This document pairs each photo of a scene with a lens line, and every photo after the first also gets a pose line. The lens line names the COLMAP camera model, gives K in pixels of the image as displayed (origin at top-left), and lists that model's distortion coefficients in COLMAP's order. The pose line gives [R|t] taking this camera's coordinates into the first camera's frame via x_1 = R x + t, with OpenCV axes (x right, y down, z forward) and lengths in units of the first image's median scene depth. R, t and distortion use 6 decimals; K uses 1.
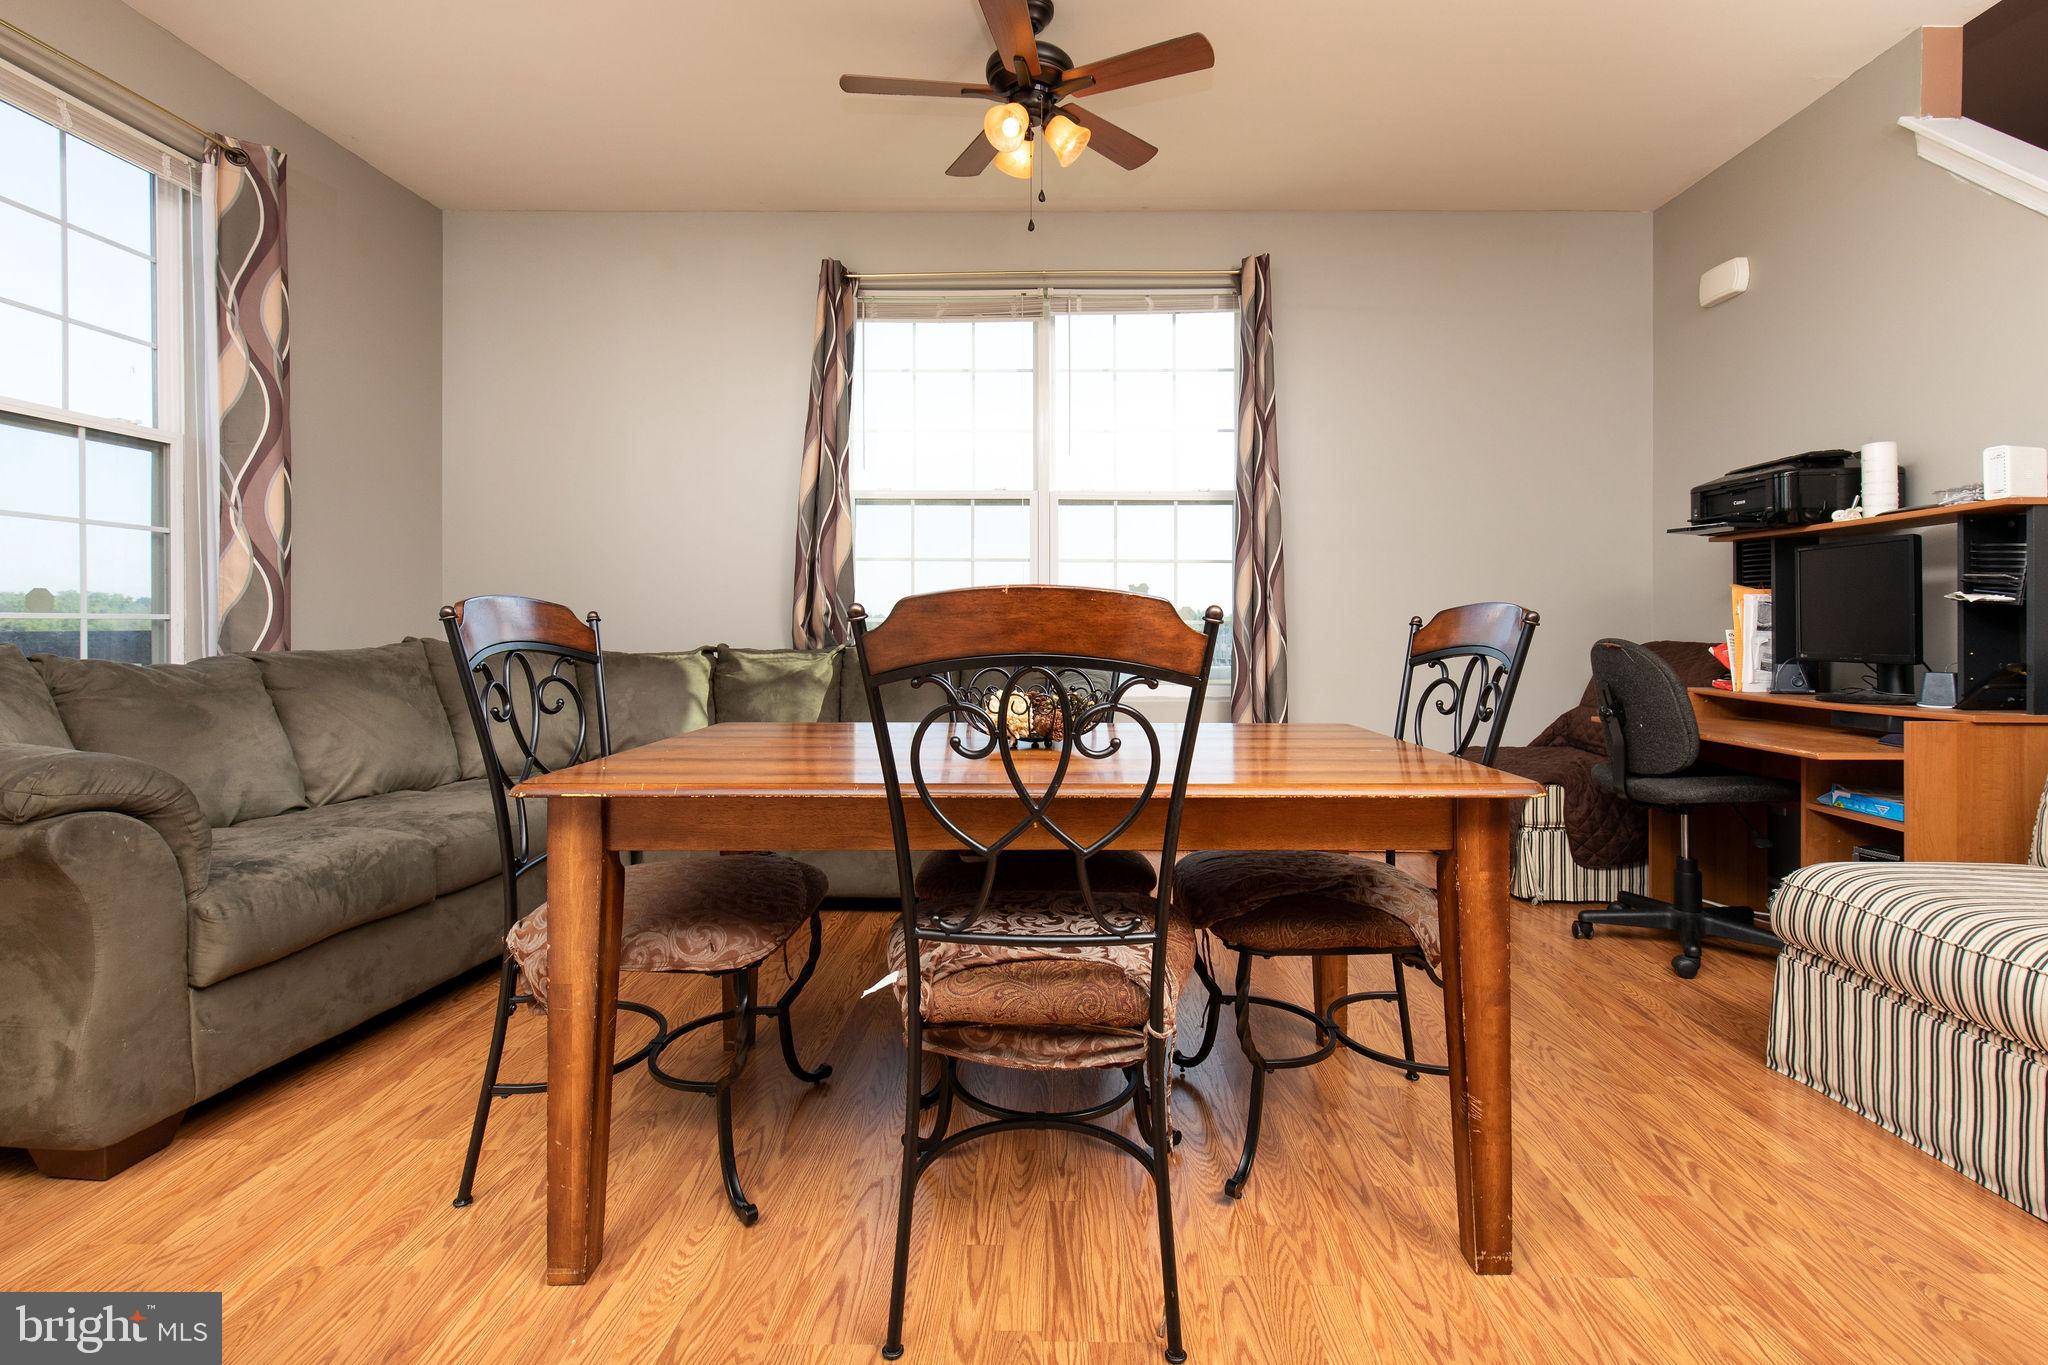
lens RADIAL K [[969.0, 0, 1027.2], [0, 969.0, 602.3], [0, 0, 1]] dist [0.001276, -0.000299]
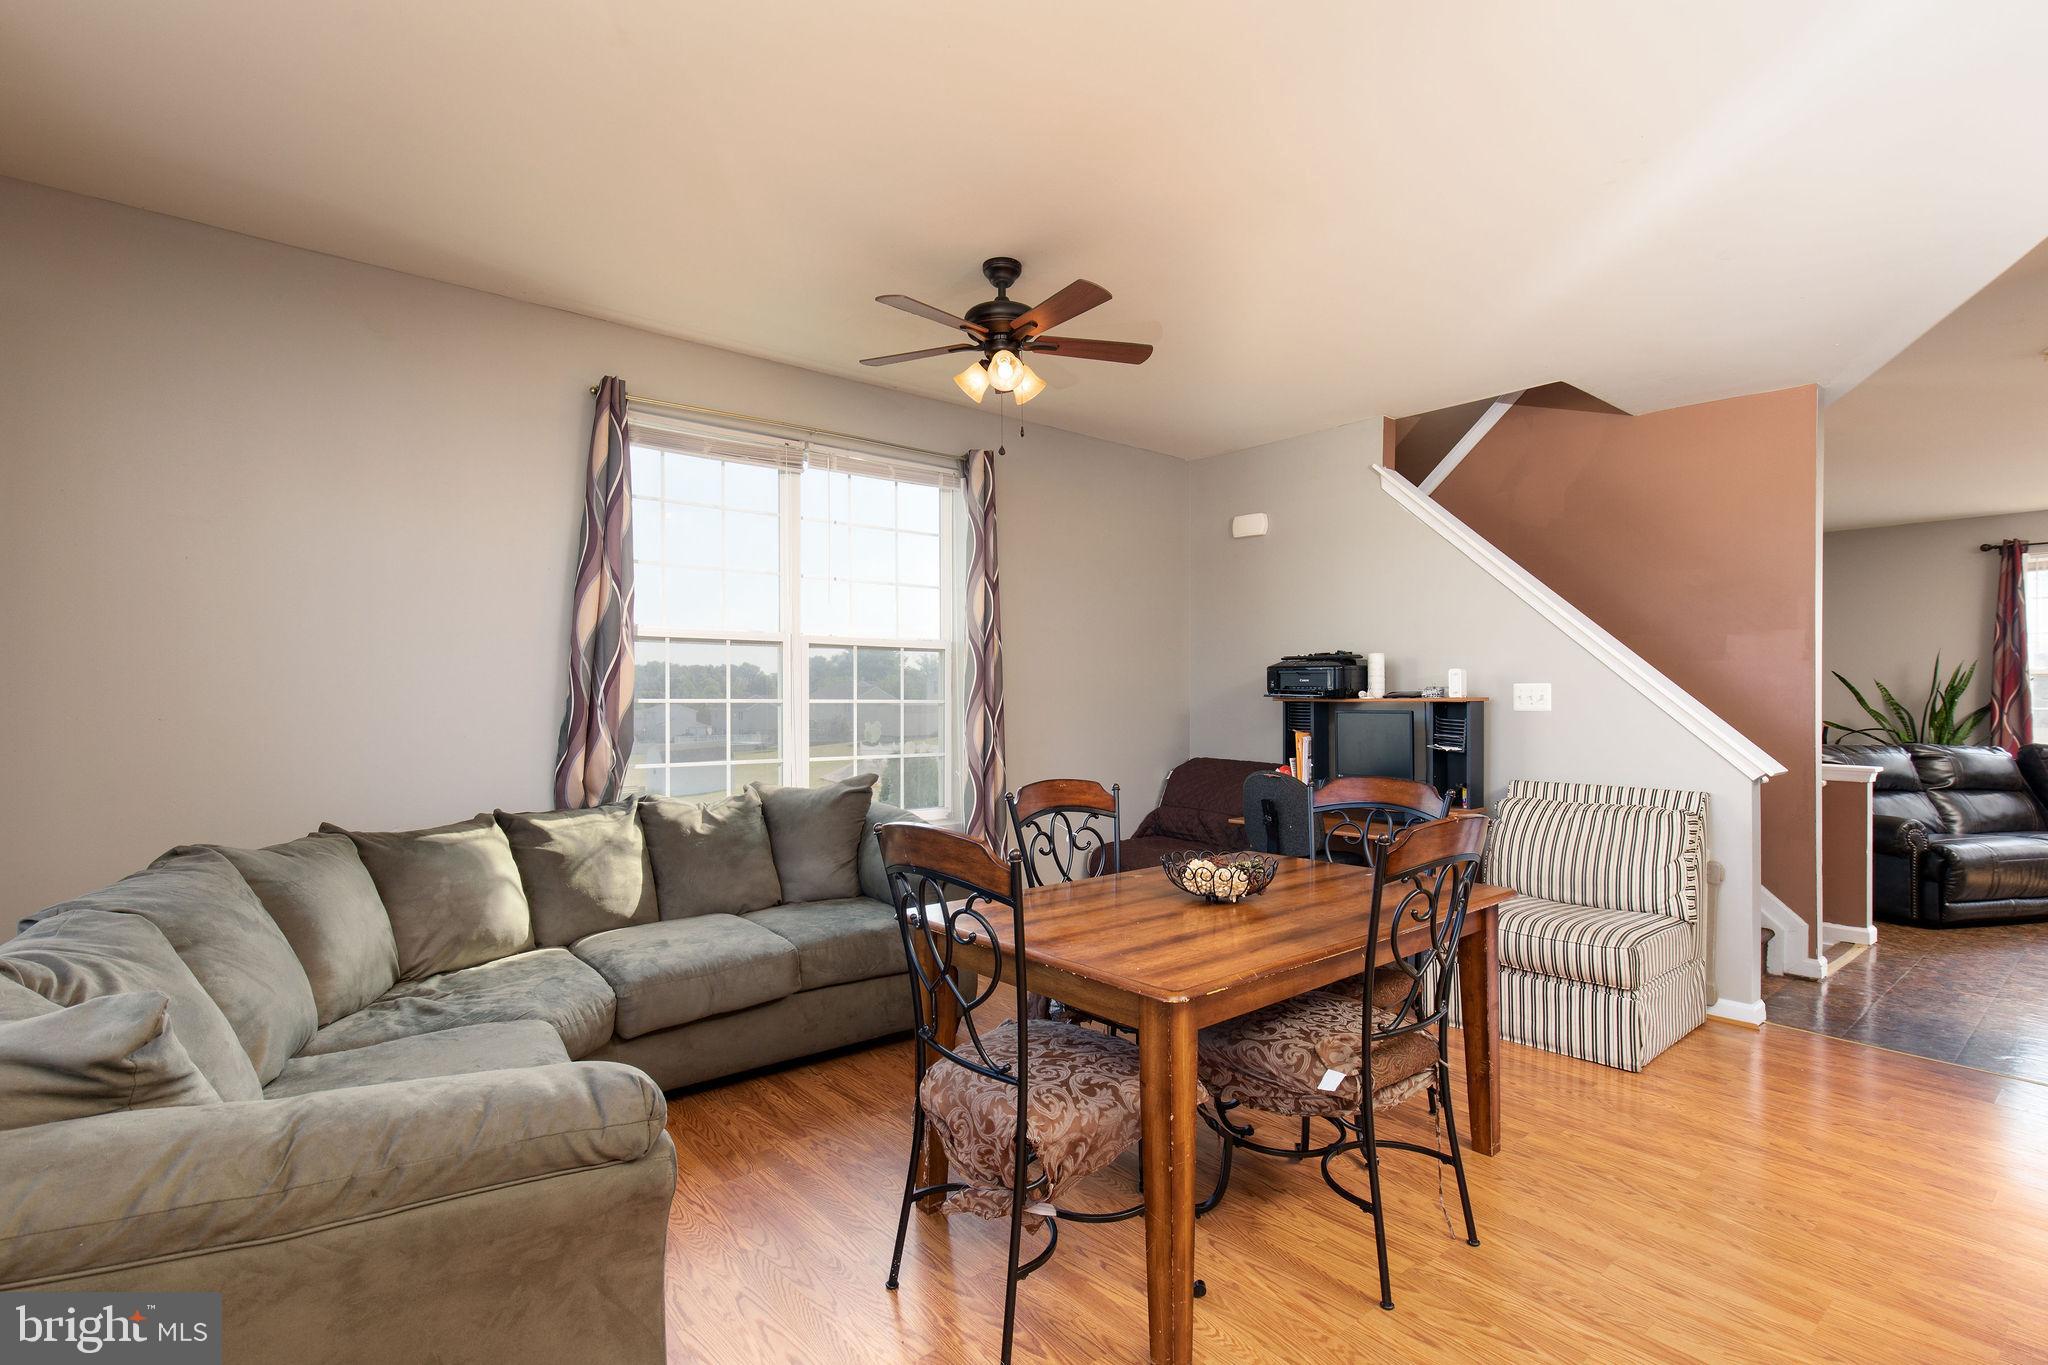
lens RADIAL K [[958.8, 0, 1024.0], [0, 958.8, 682.5], [0, 0, 1]] dist [0.002233, 0.000040]
pose [[0.767166, 0.011325, 0.641348, -0.601401], [-0.012299, 0.999920, -0.002945, -0.084334], [-0.641330, -0.005628, 0.767244, 0.071804]]
